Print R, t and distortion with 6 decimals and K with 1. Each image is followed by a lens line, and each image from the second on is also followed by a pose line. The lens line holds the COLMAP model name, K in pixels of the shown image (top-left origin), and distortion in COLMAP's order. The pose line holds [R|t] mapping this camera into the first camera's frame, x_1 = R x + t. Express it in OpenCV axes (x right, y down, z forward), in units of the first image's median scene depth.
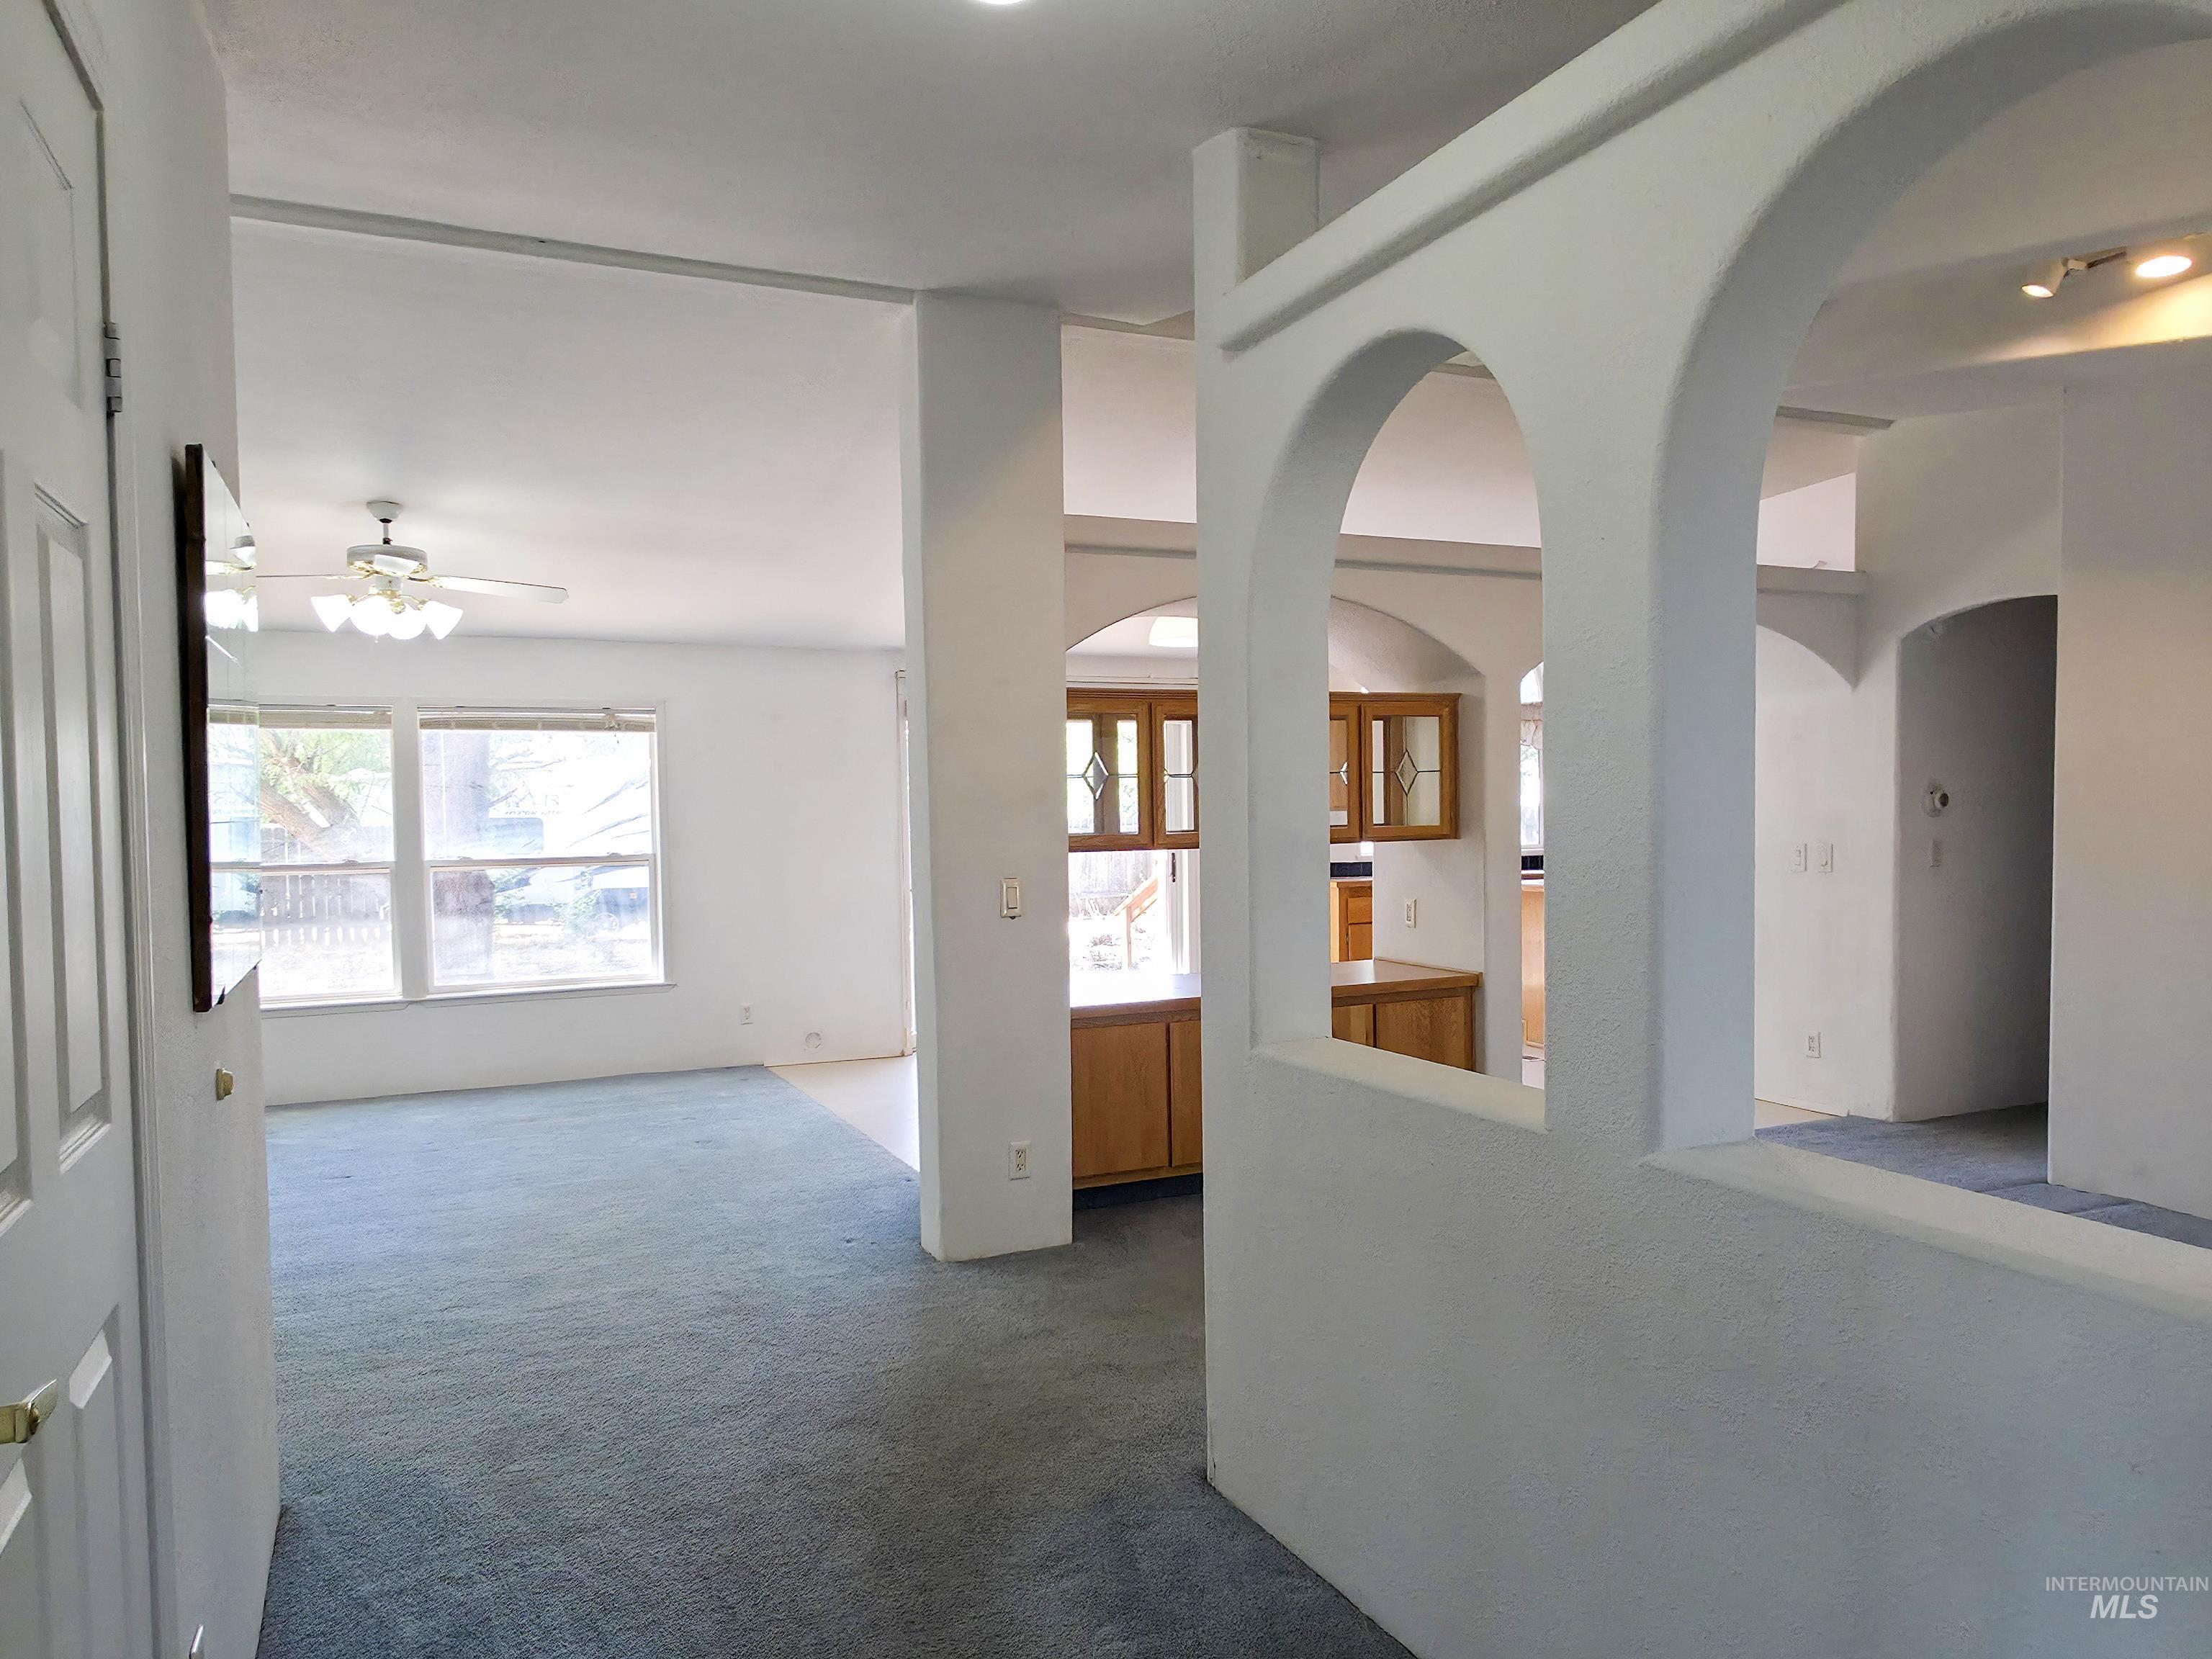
lens RADIAL K [[1505.6, 0, 1112.8], [0, 1505.6, 852.6], [0, 0, 1]] dist [0.005150, -0.004971]
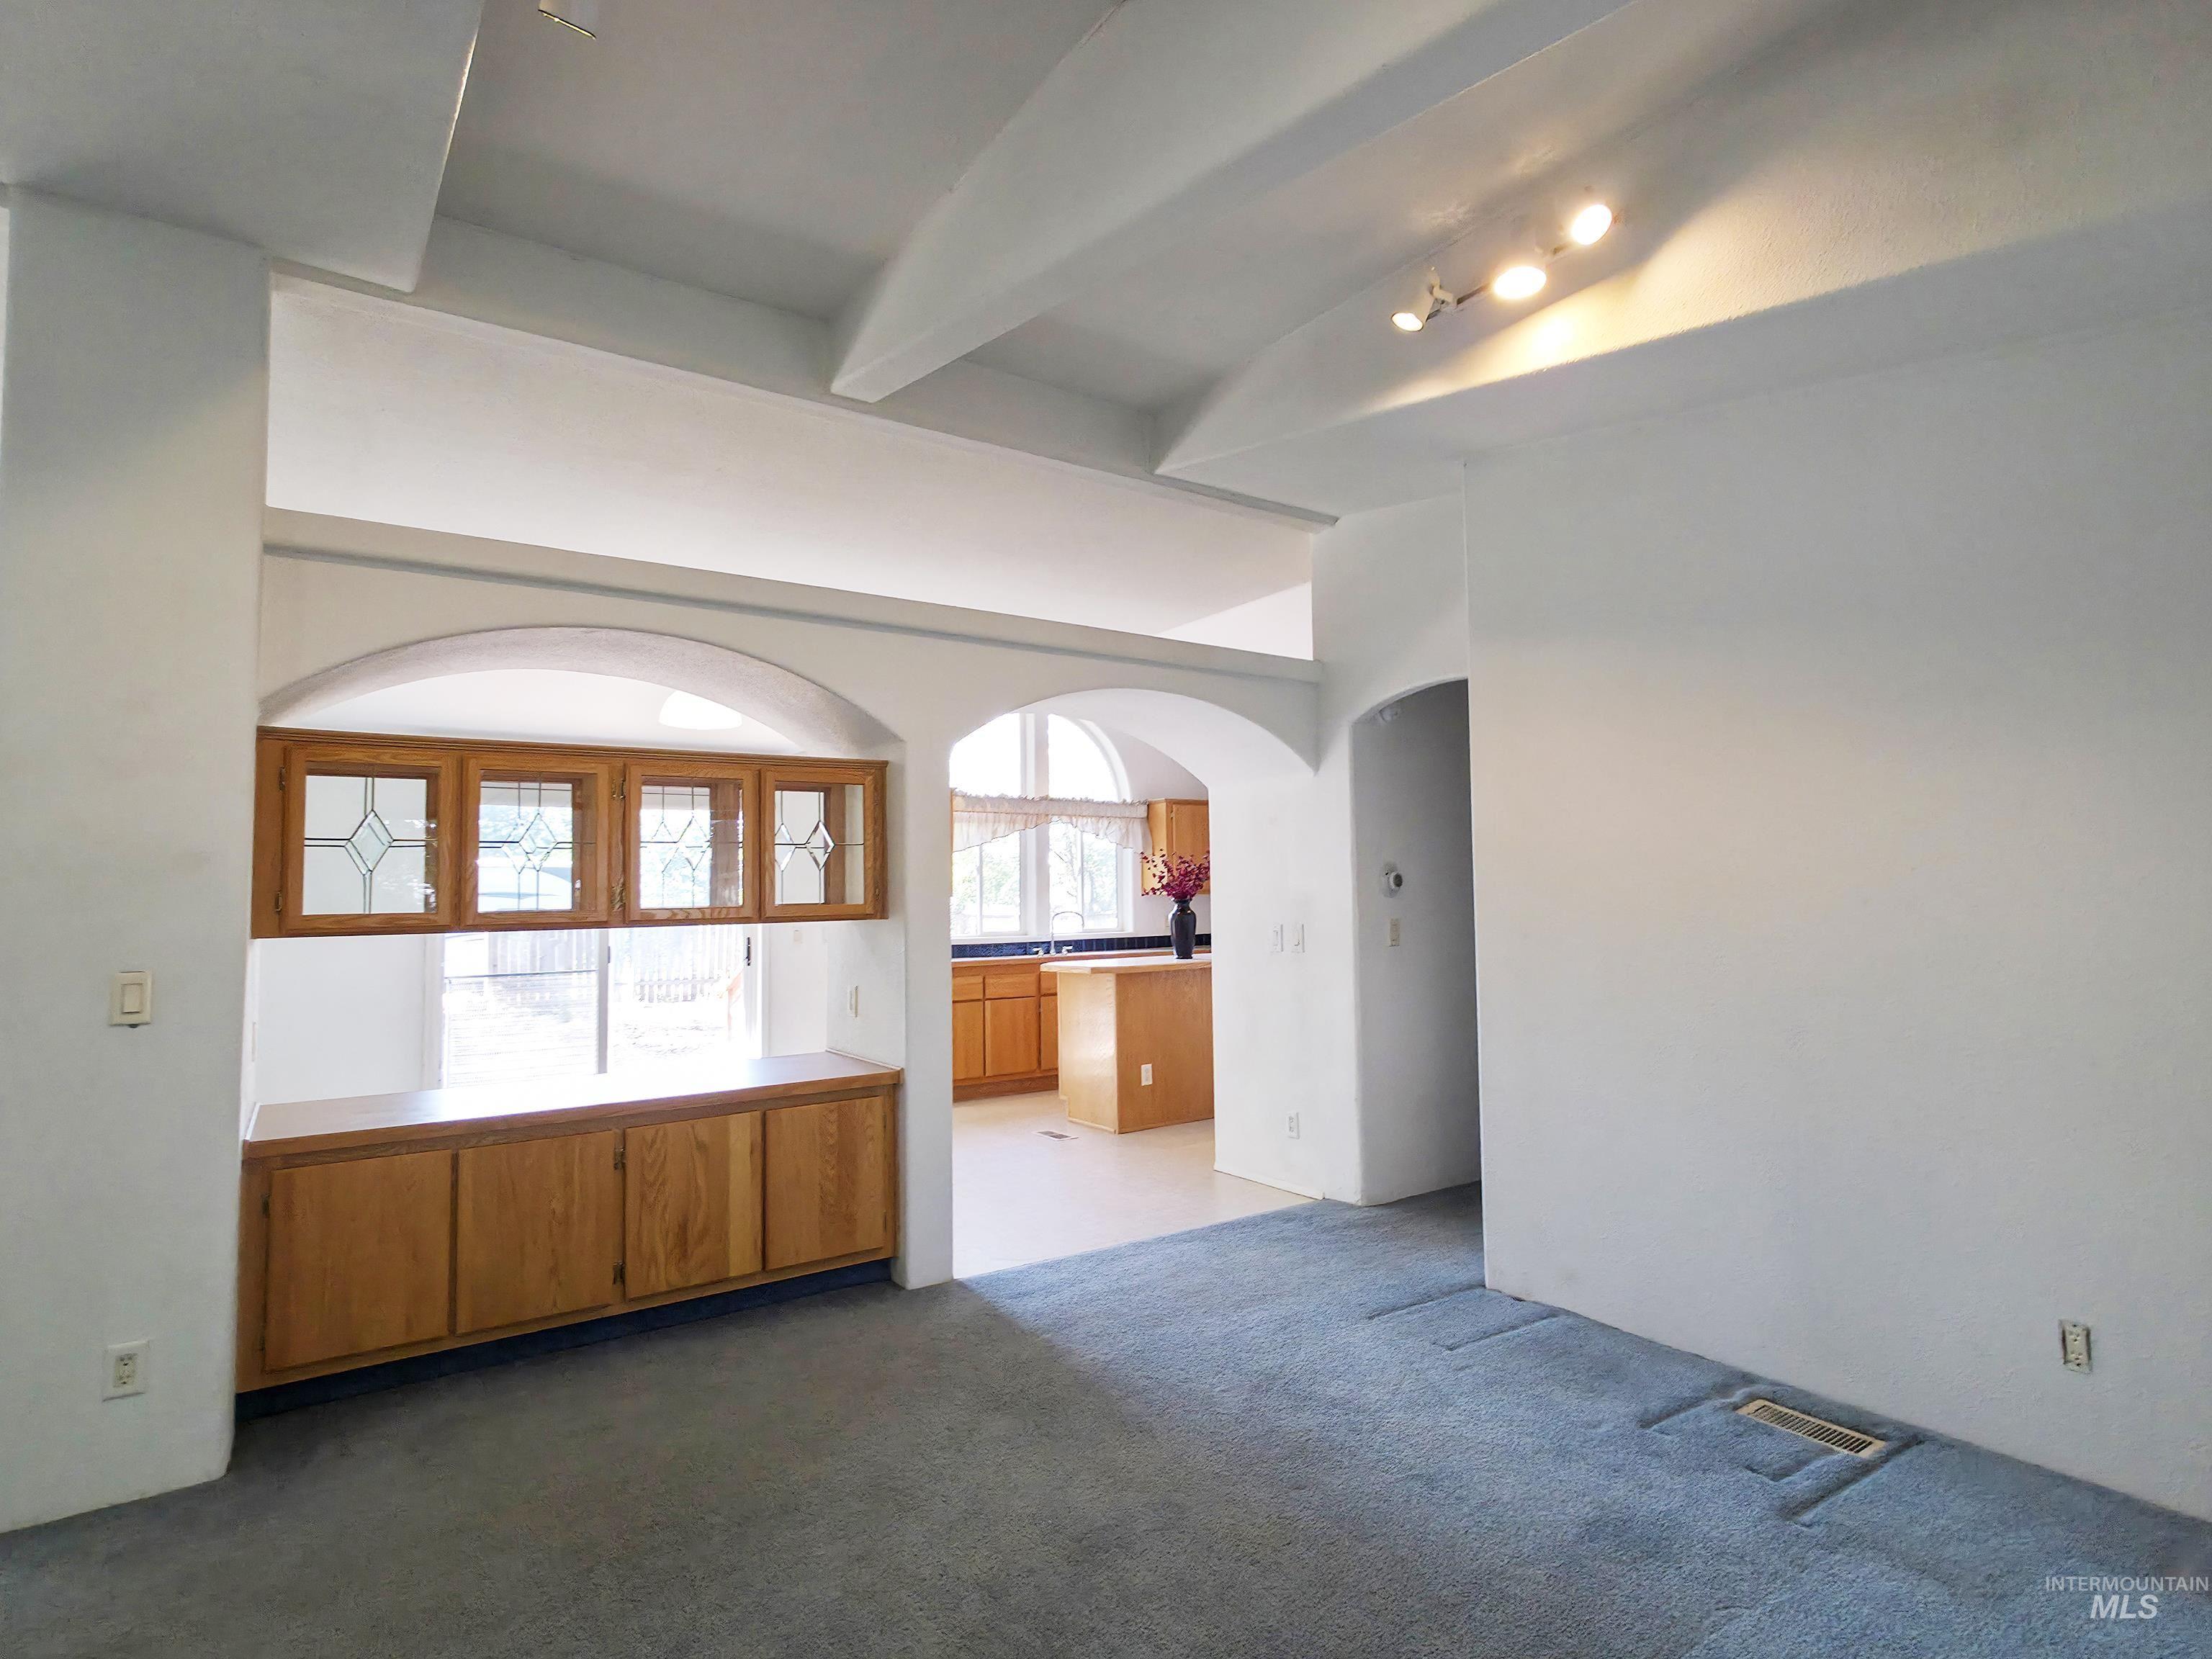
lens RADIAL K [[1155.4, 0, 1100.8], [0, 1155.4, 820.0], [0, 0, 1]] dist [0.007705, 0.001530]
pose [[0.986342, 0.008595, 0.164485, 0.246906], [0.008470, 0.994669, -0.102770, 0.003950], [-0.164491, 0.102759, 0.981011, 0.286450]]
